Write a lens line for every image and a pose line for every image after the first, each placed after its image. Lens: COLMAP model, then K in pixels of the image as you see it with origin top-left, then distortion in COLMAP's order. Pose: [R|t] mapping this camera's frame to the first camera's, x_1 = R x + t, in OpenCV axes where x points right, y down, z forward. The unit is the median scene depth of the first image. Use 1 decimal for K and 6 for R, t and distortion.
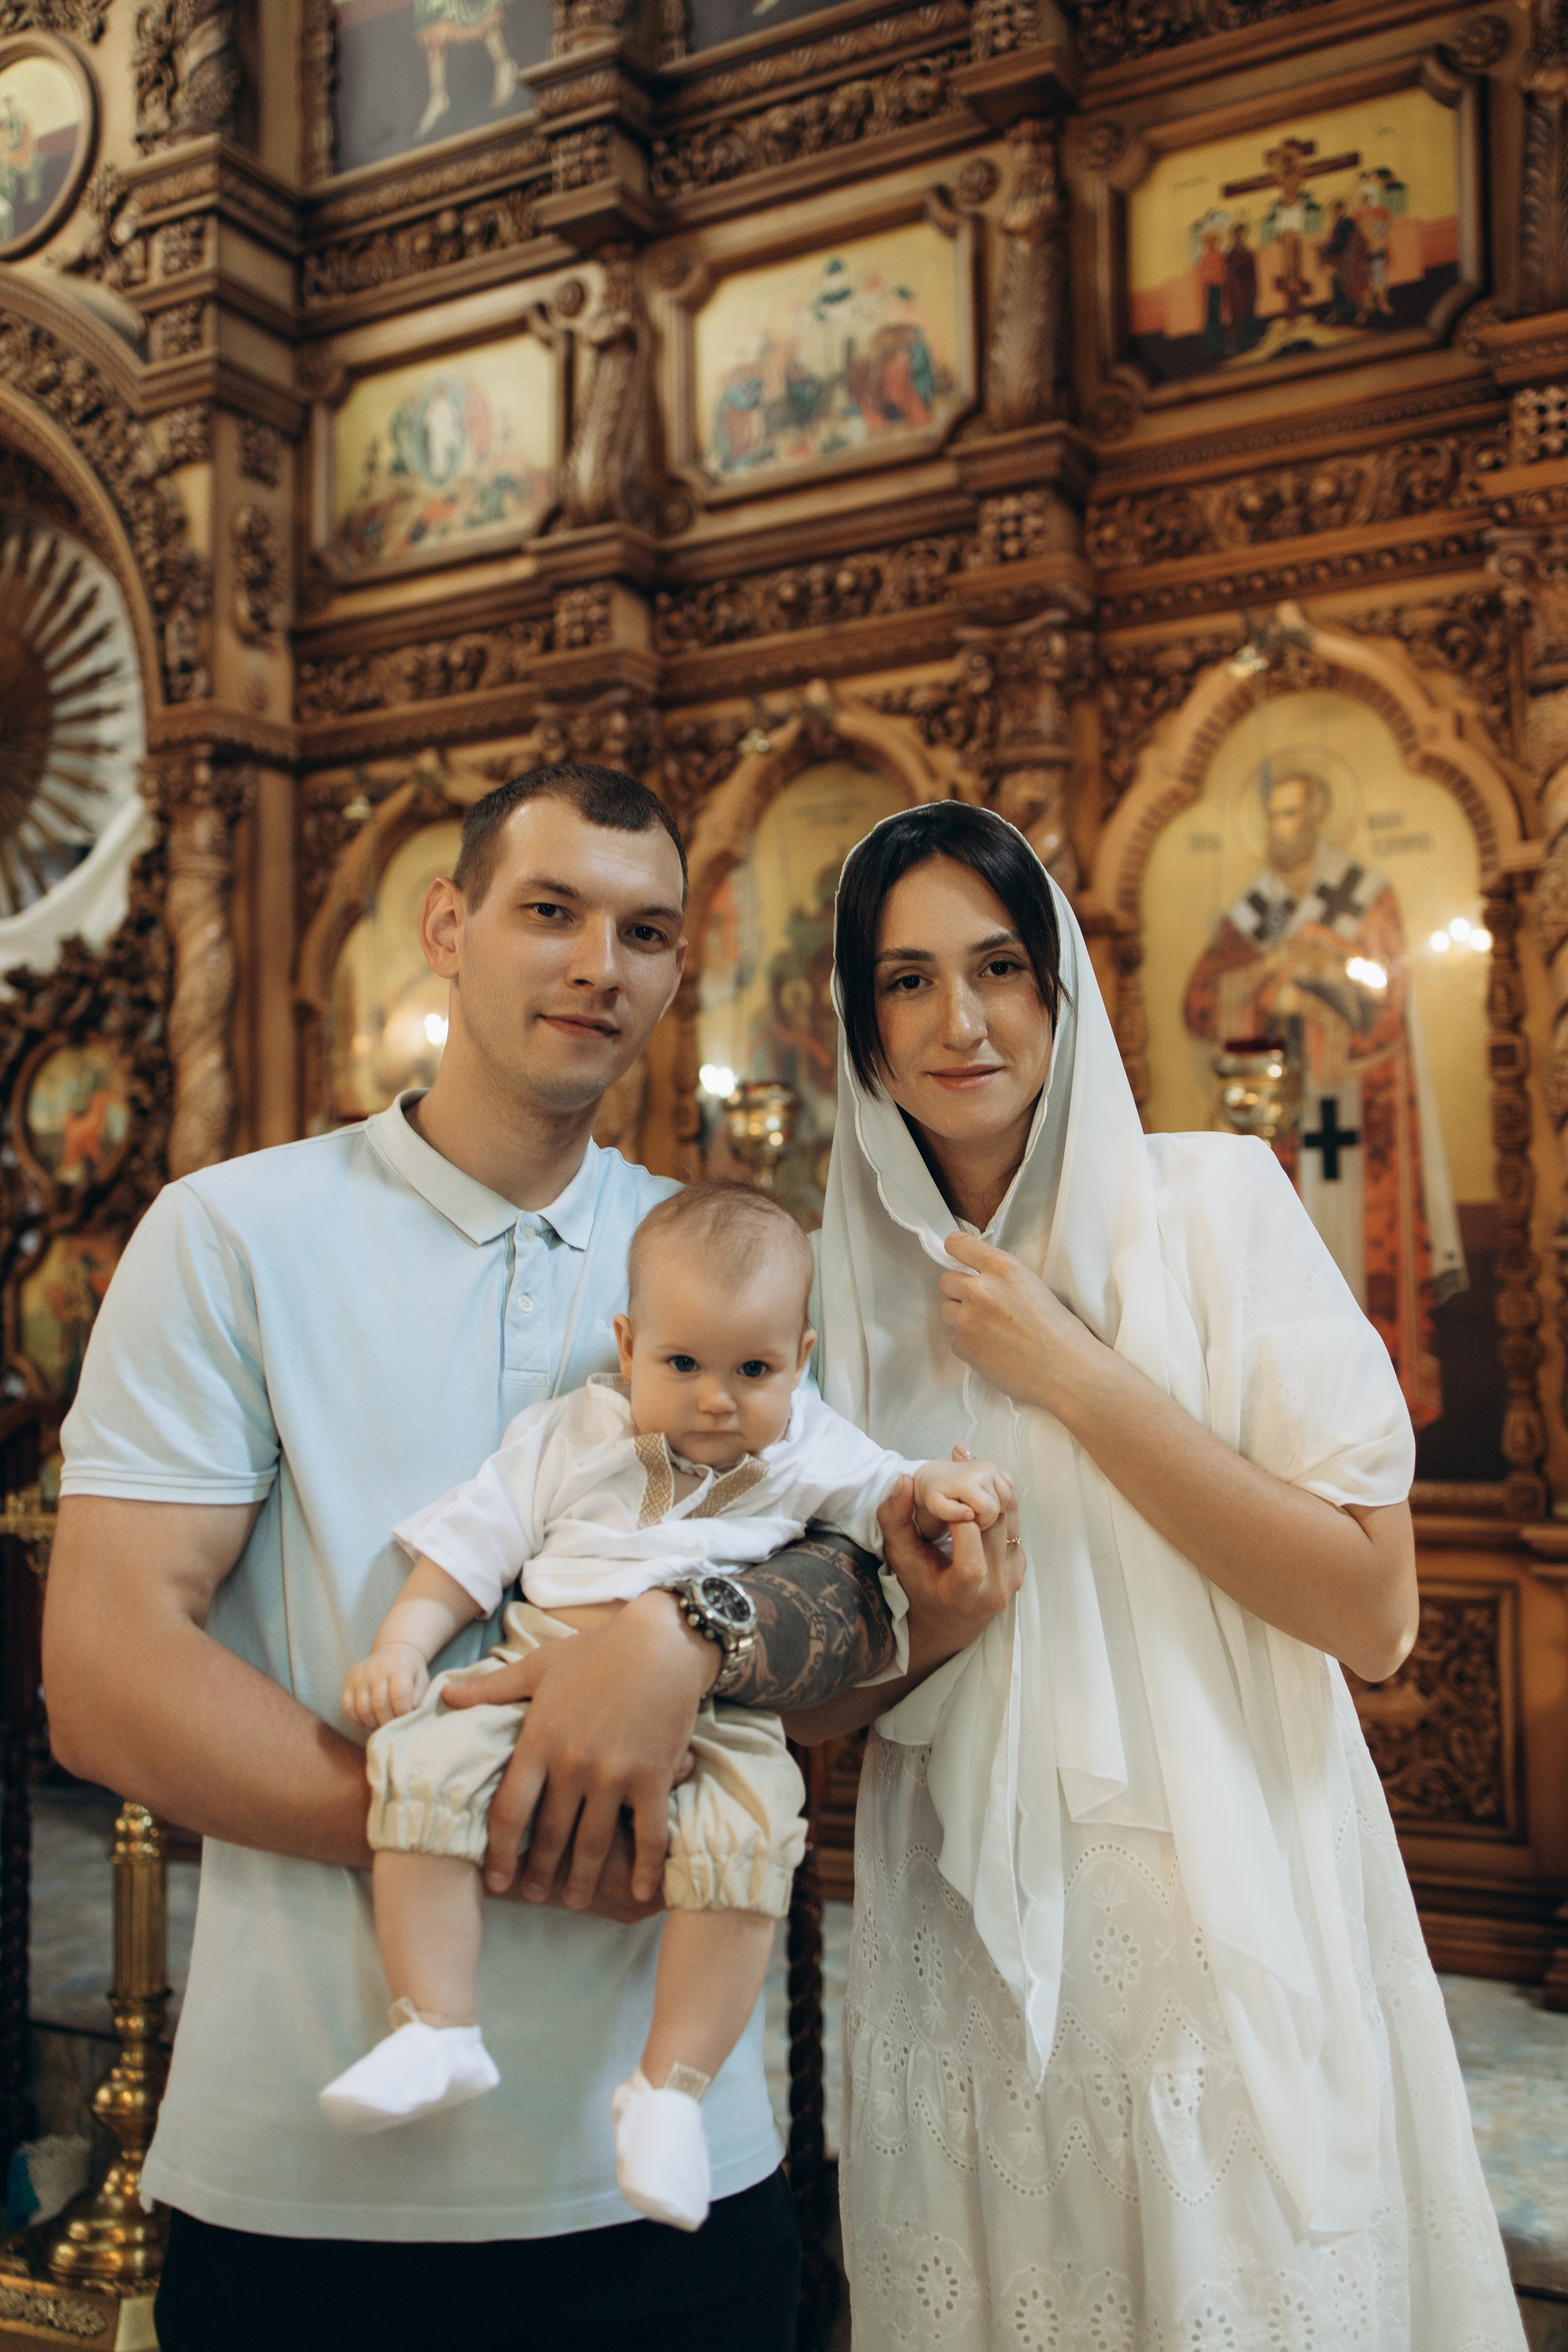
lens RADIAL K [[2297.7, 0, 773.4], [0, 2297.7, 1190.0], [0, 0, 1]] dist [-0.007766, 0.012578]
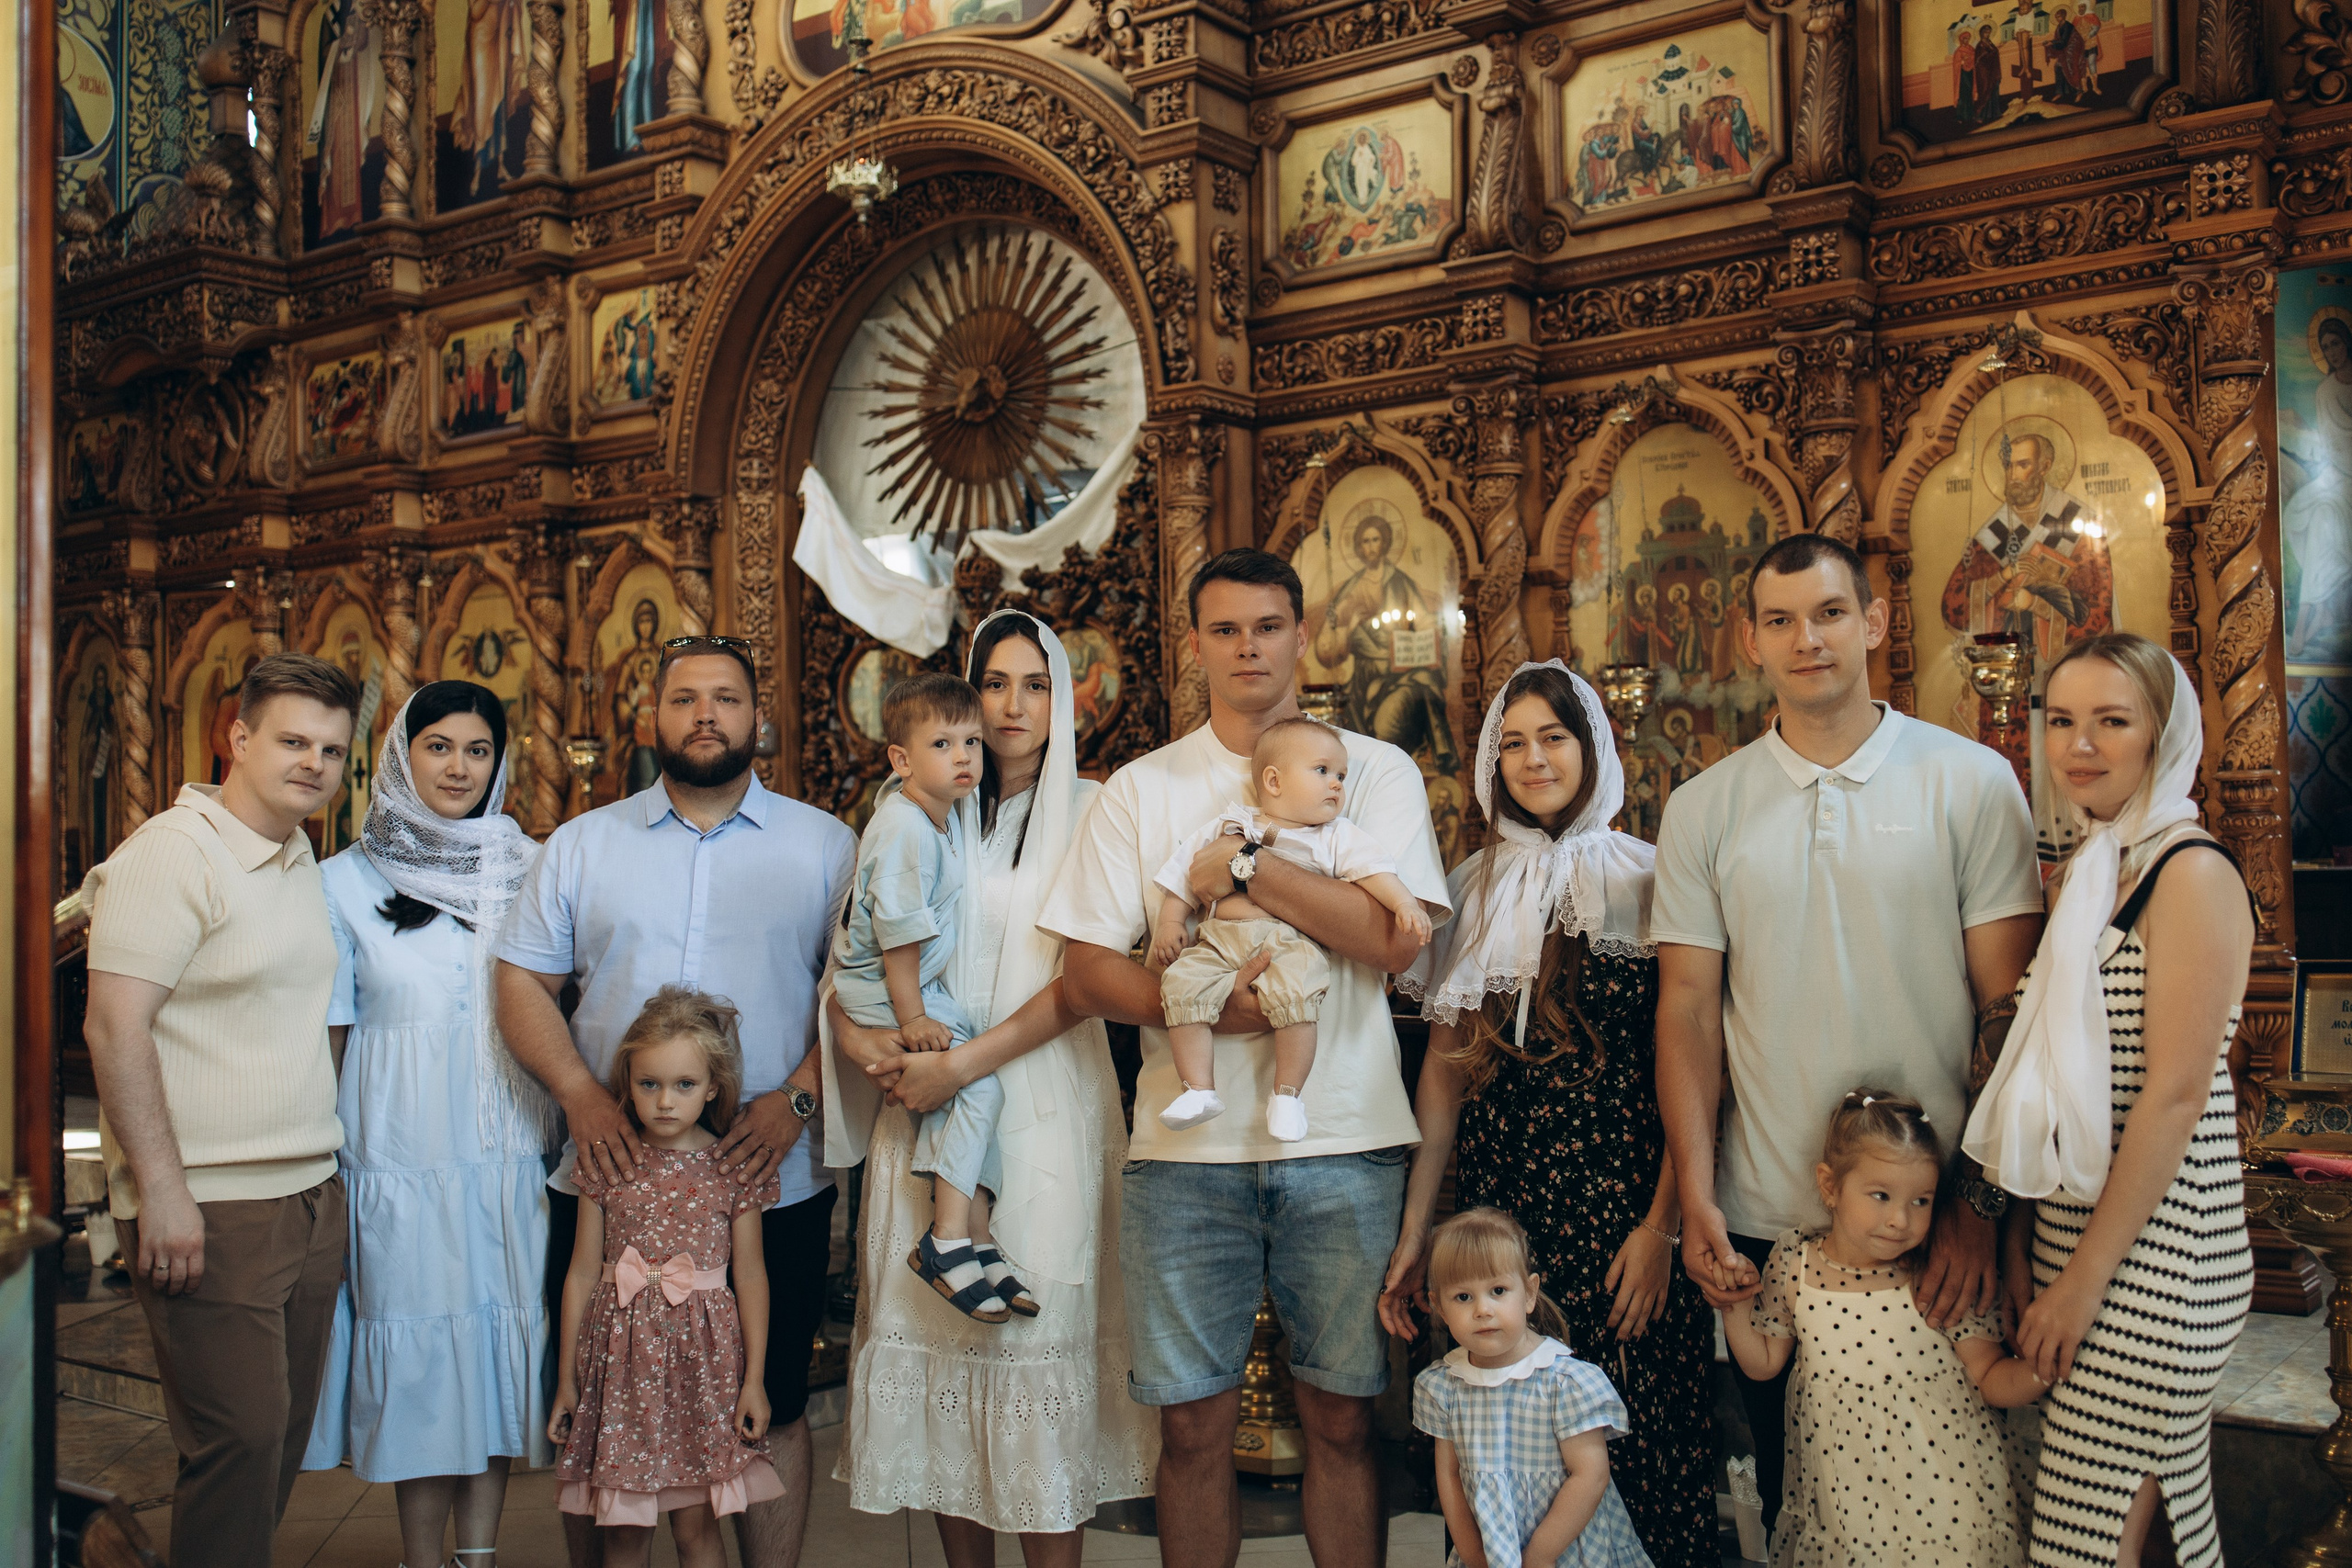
lens RADIAL K [[2307.8, 0, 1177.1], [0, 2307.8, 780.1], [0, 0, 1]] dist [0.008256, -0.016881]
pose [[0.991902, -0.004611, -0.126922, -0.089433], [0.008641, 0.999475, 0.031221, -0.019365], [0.126711, -0.032065, 0.991421, -0.384398]]
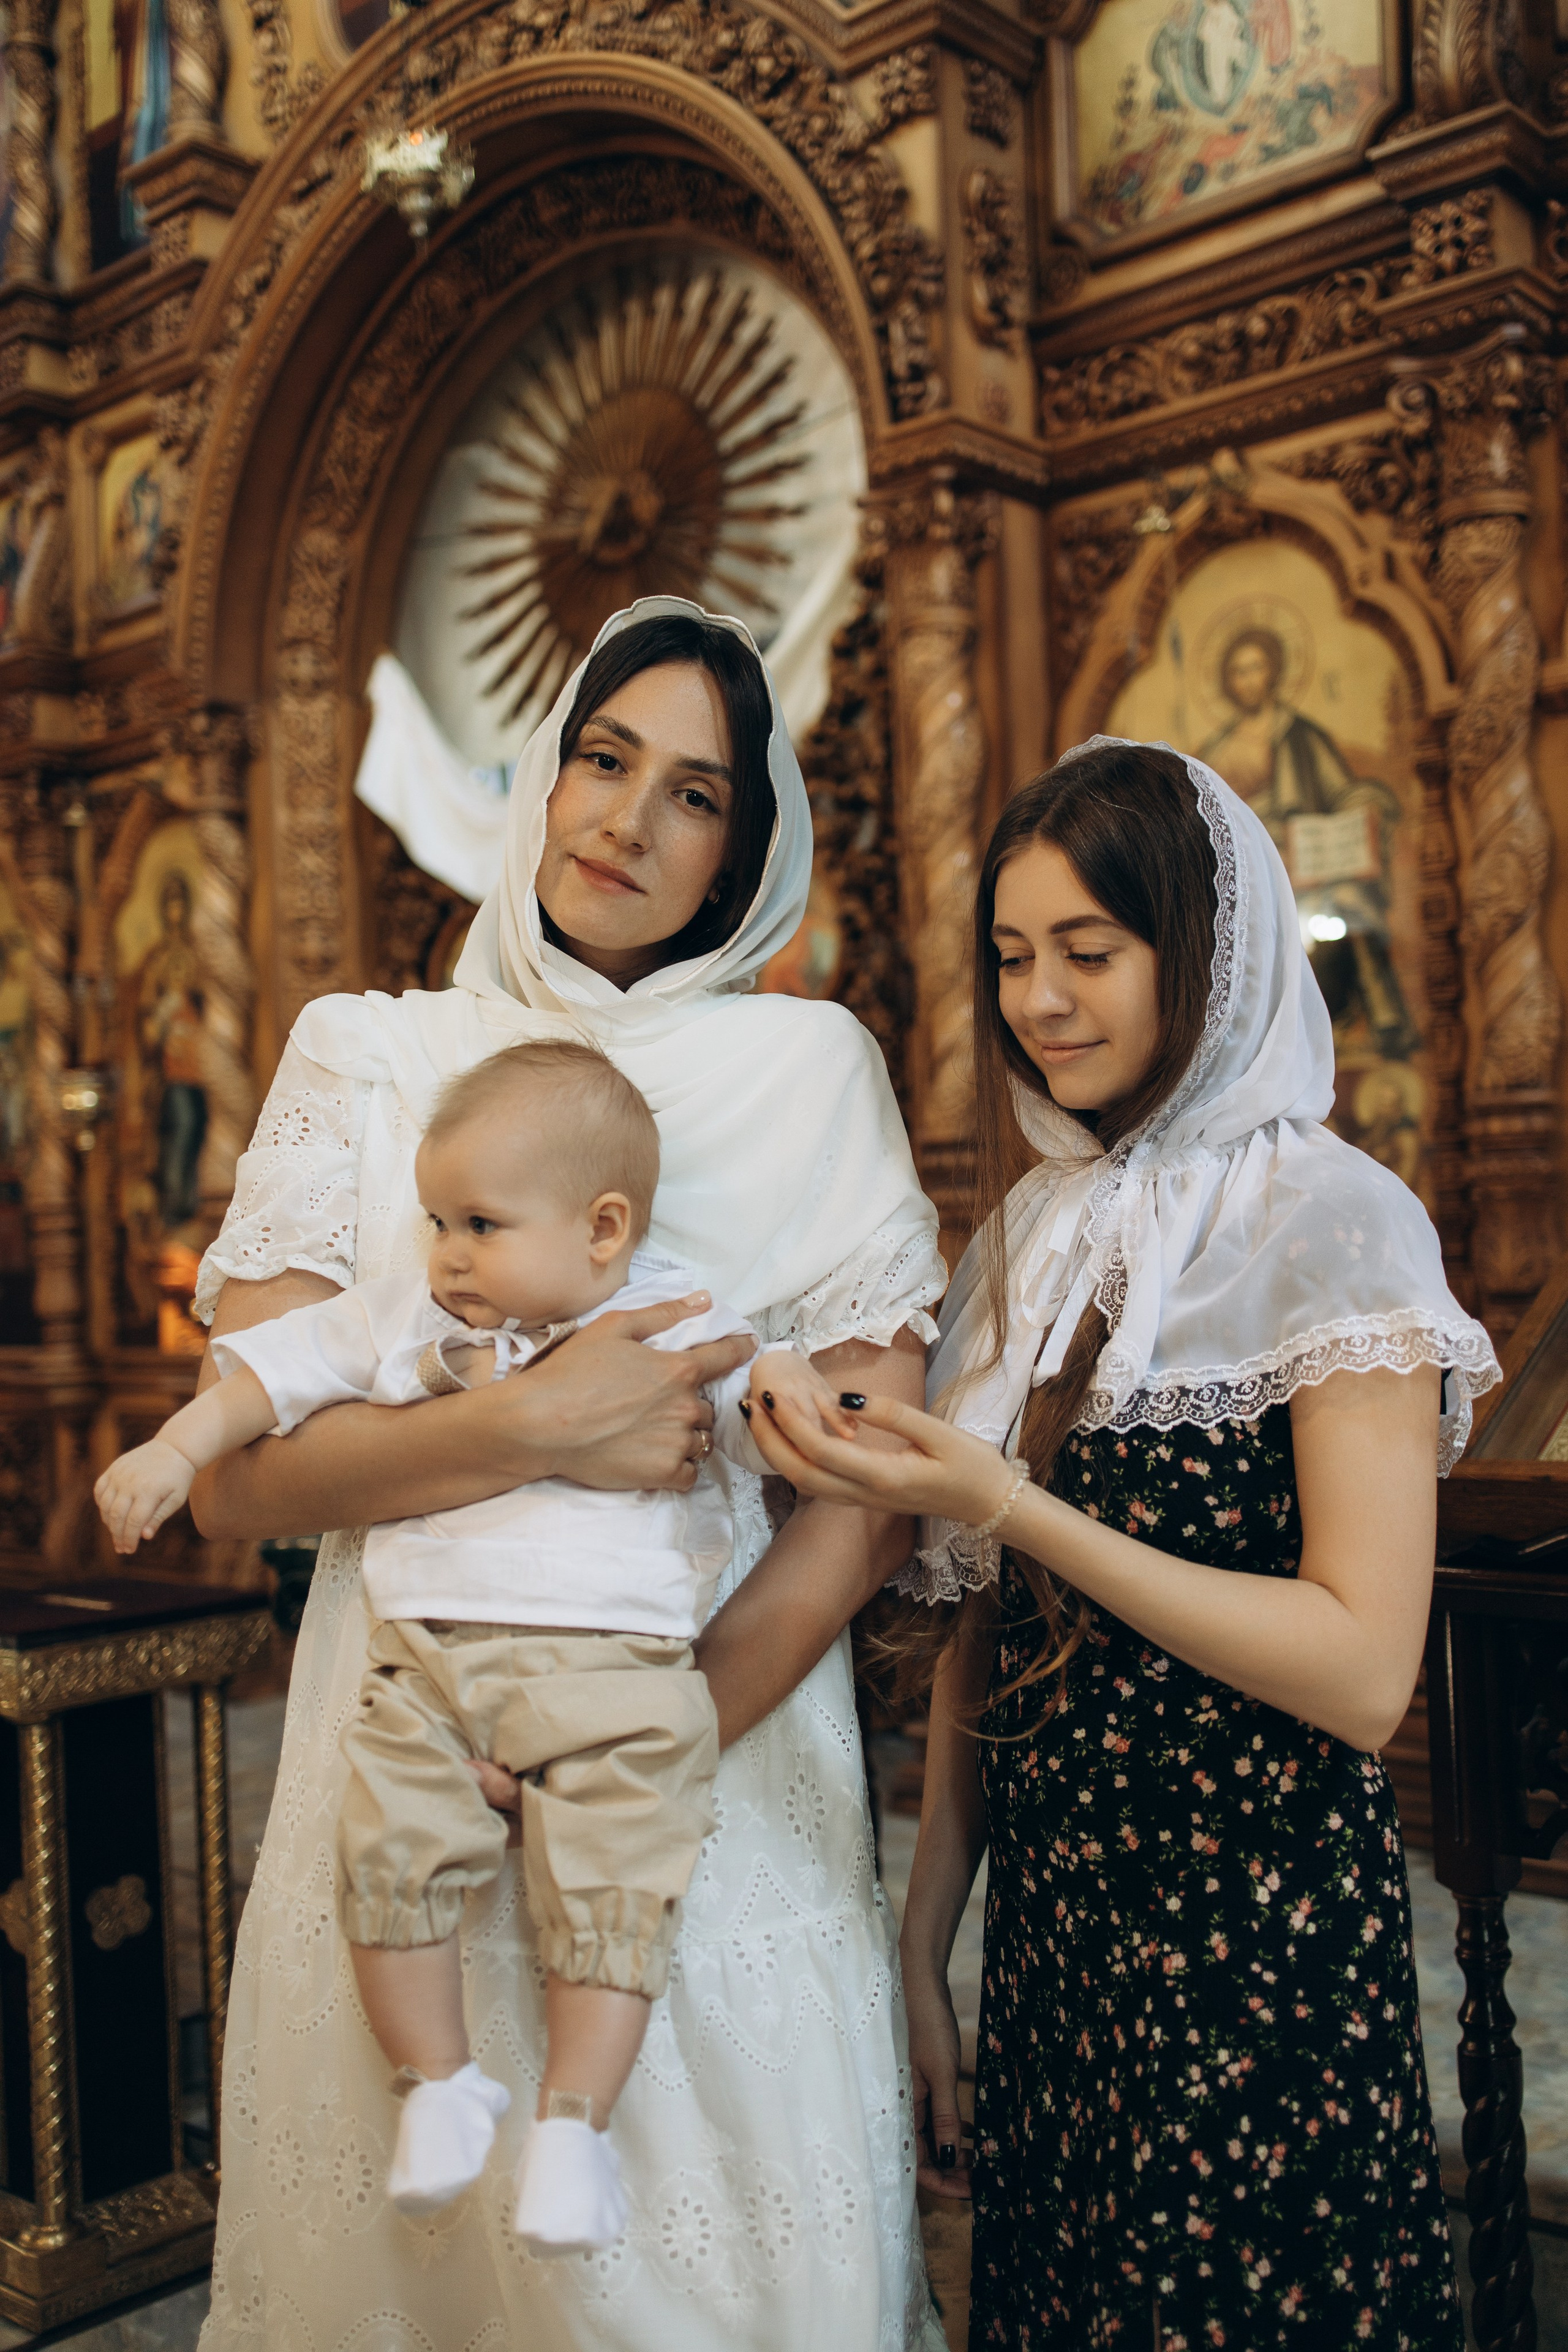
lens RADIAL K [[2291.2, 0, 804.2], [0, 2291.2, 1174.8], [0, 0, 1]] dist [0.000946, 0.007681]
pose [[0.980005, -0.027201, -0.197105, -0.150378], [0.034386, 0.998860, 0.033121, 0.028542], [0.195979, -0.039236, 0.979823, 0.197506]]
